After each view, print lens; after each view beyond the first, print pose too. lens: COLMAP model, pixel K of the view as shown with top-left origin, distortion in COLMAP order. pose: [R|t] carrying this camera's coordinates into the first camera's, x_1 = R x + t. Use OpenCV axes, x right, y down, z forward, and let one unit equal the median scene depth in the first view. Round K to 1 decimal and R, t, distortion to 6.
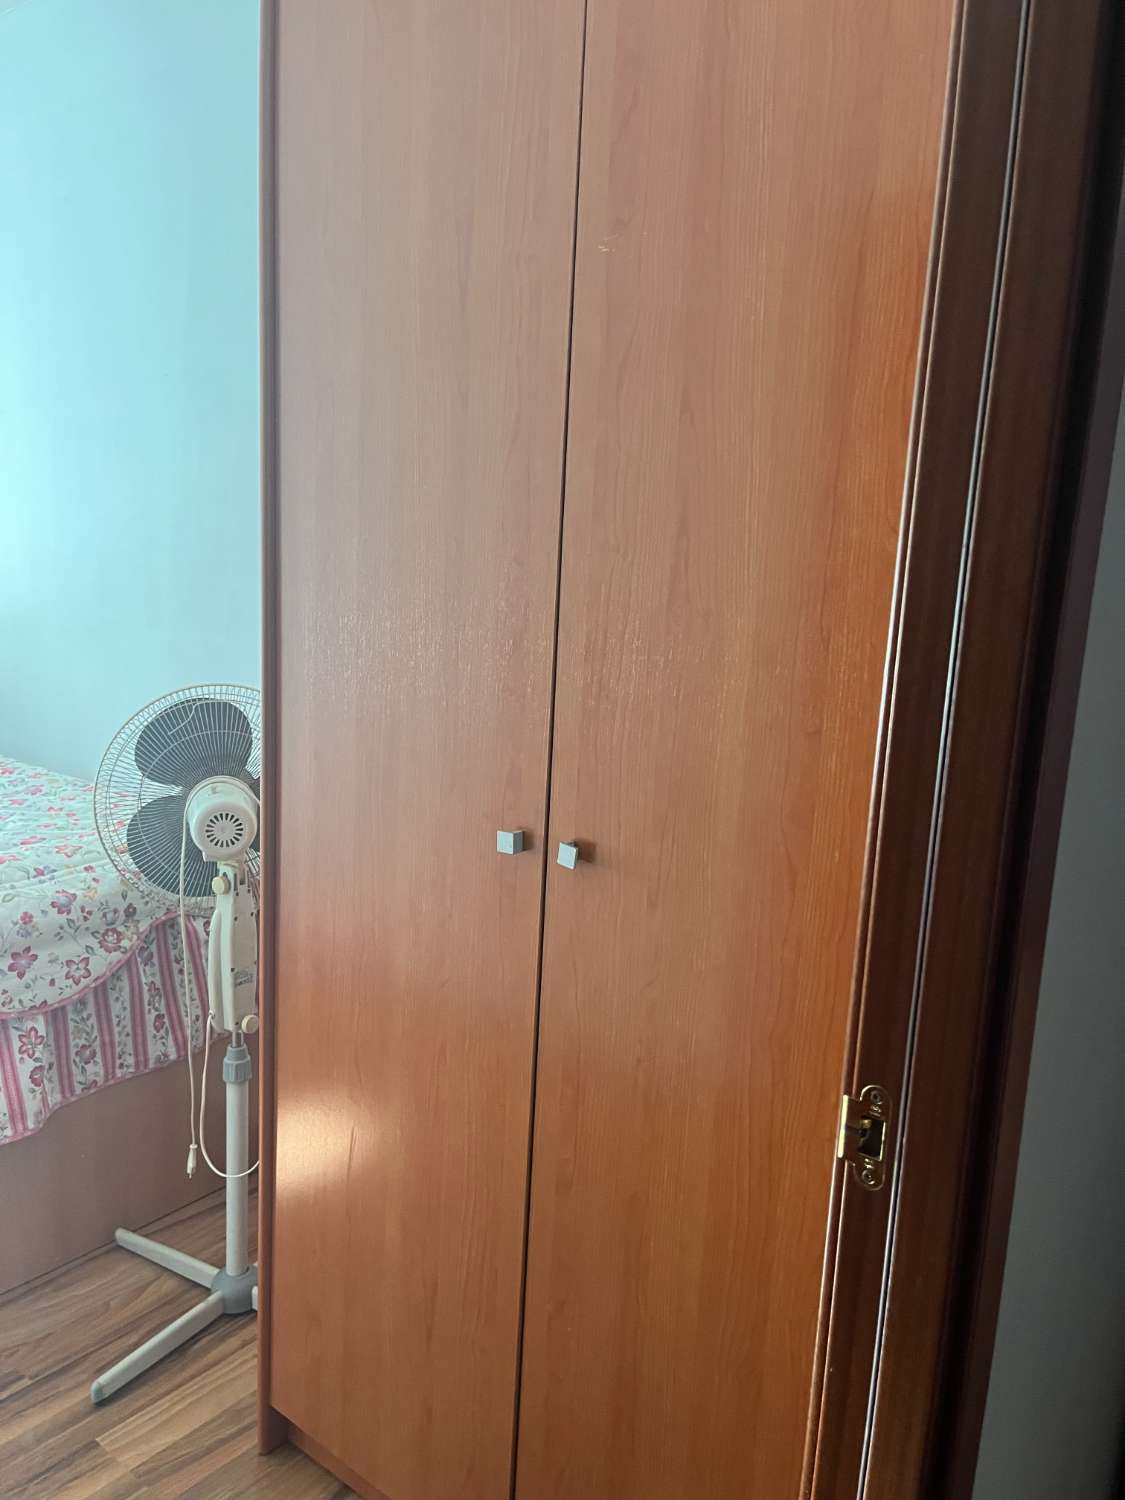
lens RADIAL K [[1148.9, 0, 564.4], [0, 1148.9, 774.9], [0, 0, 1]] dist [0.040509, -0.009500]
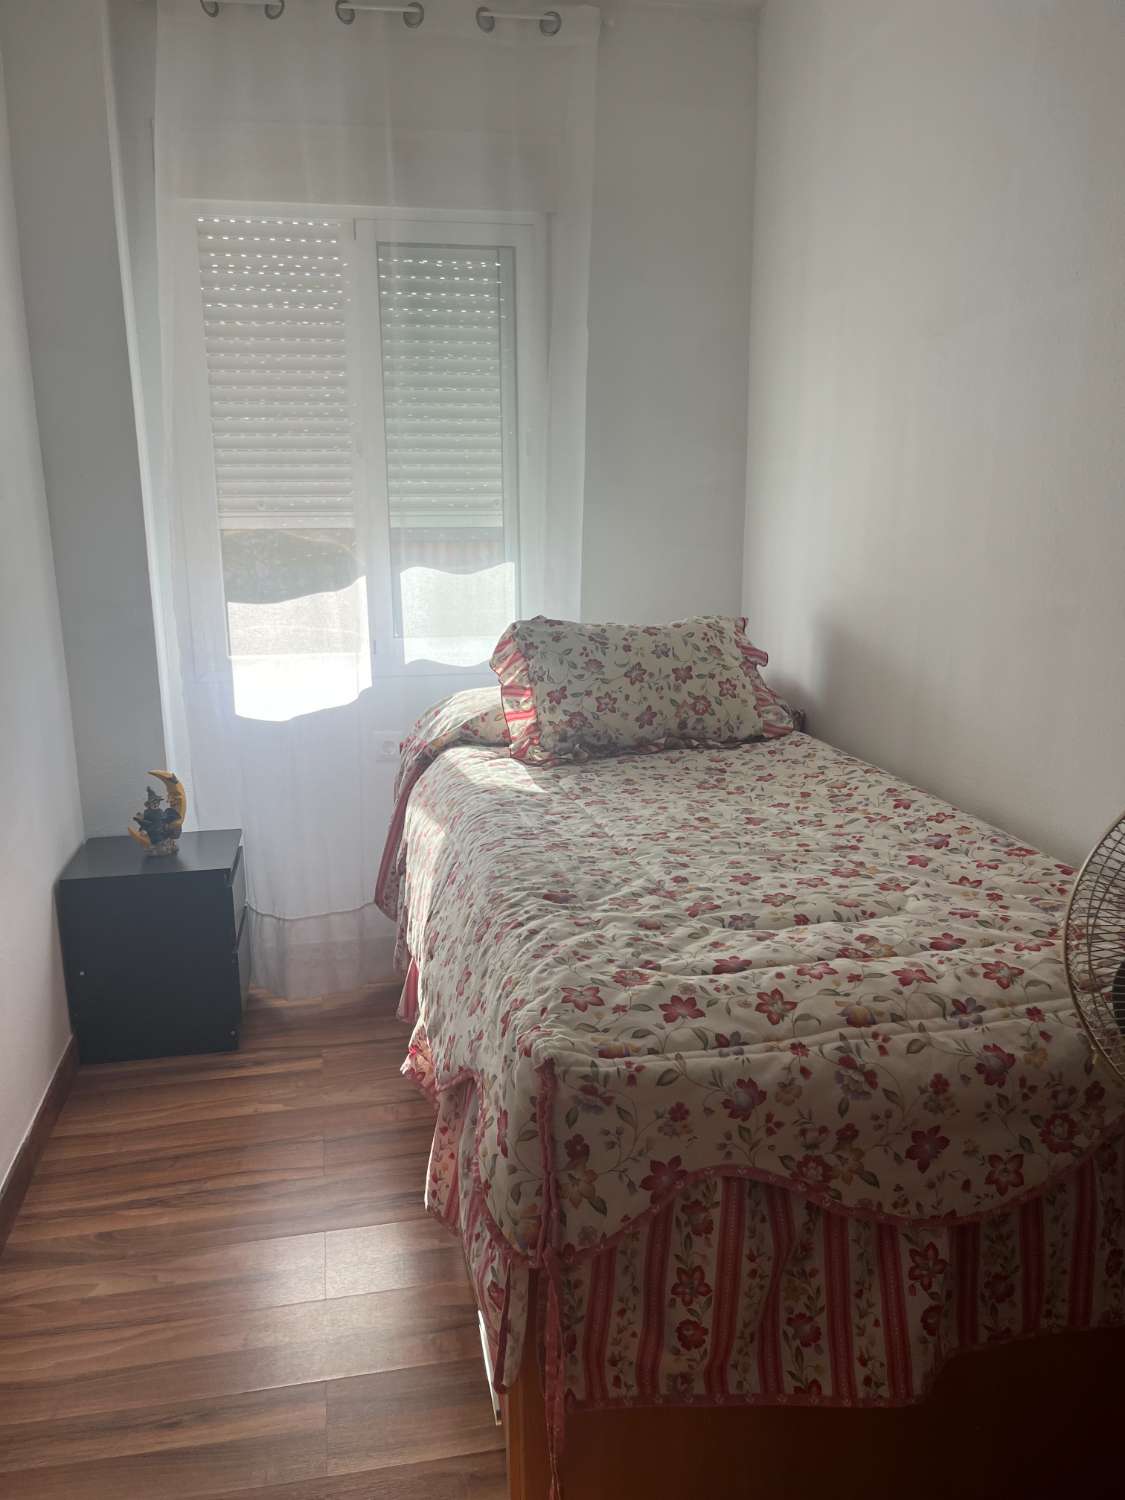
lens RADIAL K [[1148.9, 0, 564.4], [0, 1148.9, 774.9], [0, 0, 1]] dist [0.040509, -0.009500]
pose [[0.768191, 0.100372, -0.632303, -0.222114], [-0.077685, 0.994950, 0.063559, -0.067904], [0.635490, 0.000295, 0.772109, 0.351049]]
